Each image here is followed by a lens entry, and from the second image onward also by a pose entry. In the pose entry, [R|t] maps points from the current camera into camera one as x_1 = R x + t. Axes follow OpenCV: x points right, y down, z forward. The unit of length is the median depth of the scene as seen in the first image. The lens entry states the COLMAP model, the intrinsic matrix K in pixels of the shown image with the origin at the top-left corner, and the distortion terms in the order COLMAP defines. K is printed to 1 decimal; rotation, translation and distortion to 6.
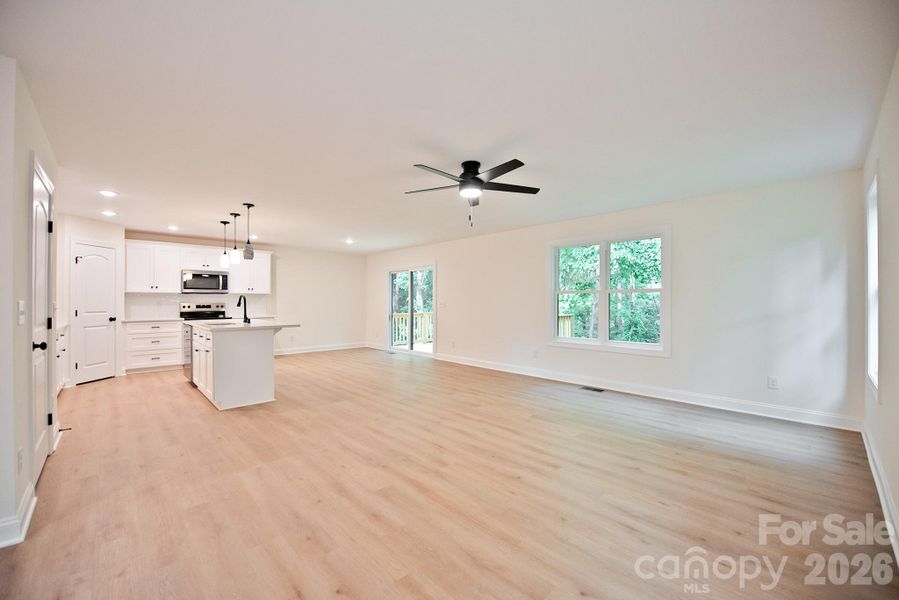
lens RADIAL K [[362.7, 0, 451.0], [0, 362.7, 301.9], [0, 0, 1]] dist [-0.016946, -0.000626]
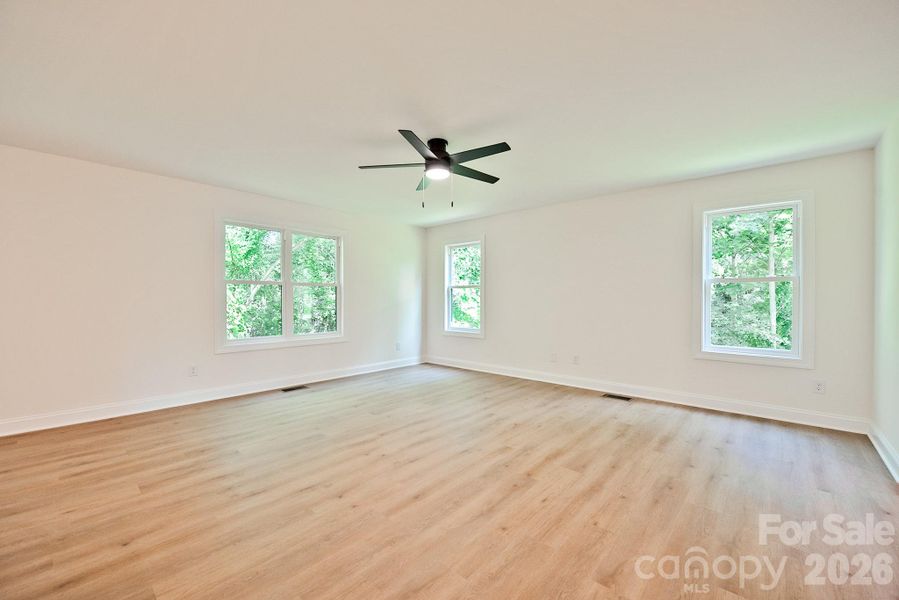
lens RADIAL K [[362.7, 0, 452.2], [0, 362.7, 299.6], [0, 0, 1]] dist [-0.016946, -0.000626]
pose [[-0.080992, -0.001626, 0.996713, -0.553936], [0.000375, 0.999999, 0.001662, 0.012346], [-0.996715, 0.000508, -0.080991, 0.662507]]
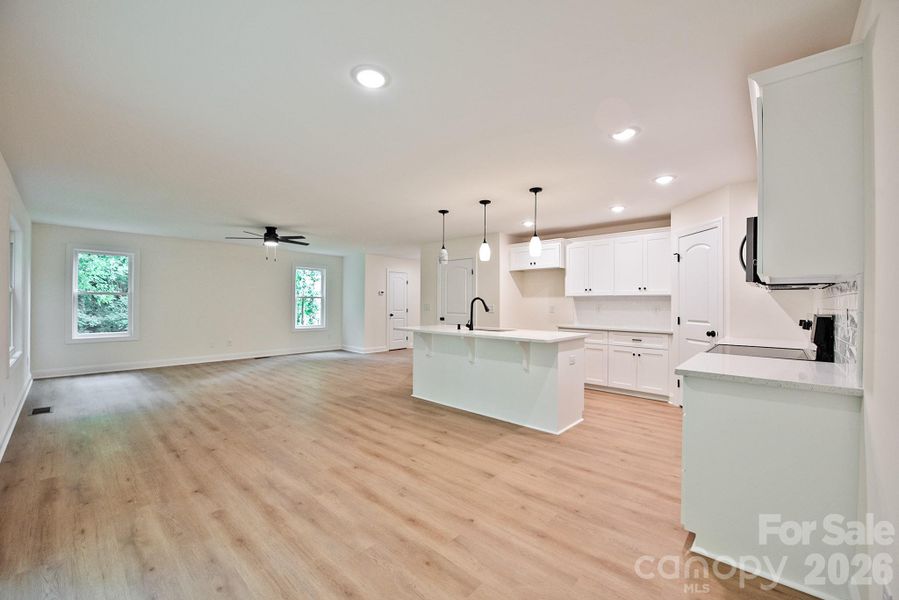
lens RADIAL K [[362.7, 0, 448.1], [0, 362.7, 302.0], [0, 0, 1]] dist [-0.016946, -0.000626]
pose [[-0.998341, -0.006898, -0.057164, -0.464565], [-0.007193, 0.999962, 0.004958, -0.012069], [0.057128, 0.005361, -0.998352, 1.818028]]
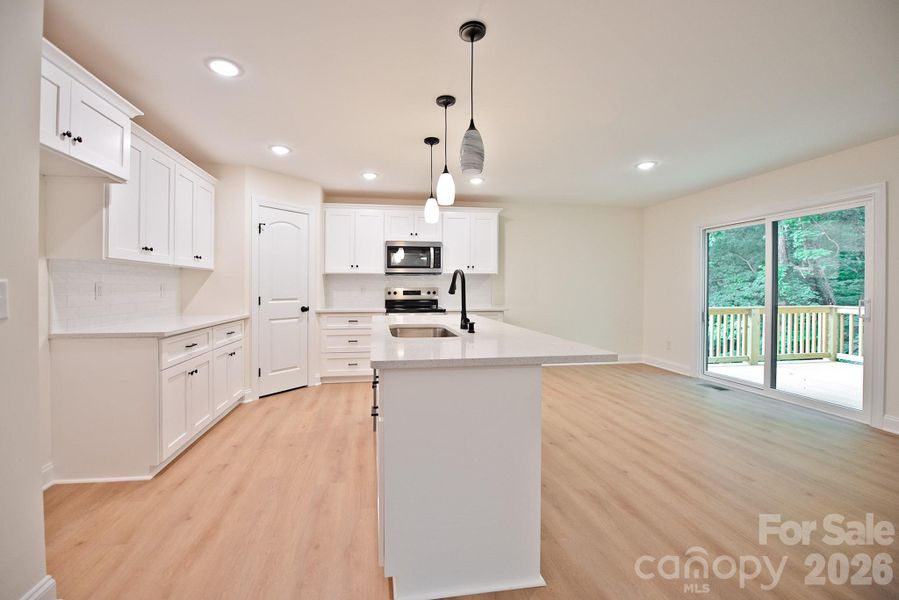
lens RADIAL K [[362.7, 0, 424.4], [0, 362.7, 290.1], [0, 0, 1]] dist [-0.016946, -0.000626]
pose [[0.810709, 0.005987, -0.585418, -0.339208], [-0.003260, 0.999978, 0.005712, 0.004416], [0.585440, -0.002722, 0.810711, 0.592498]]
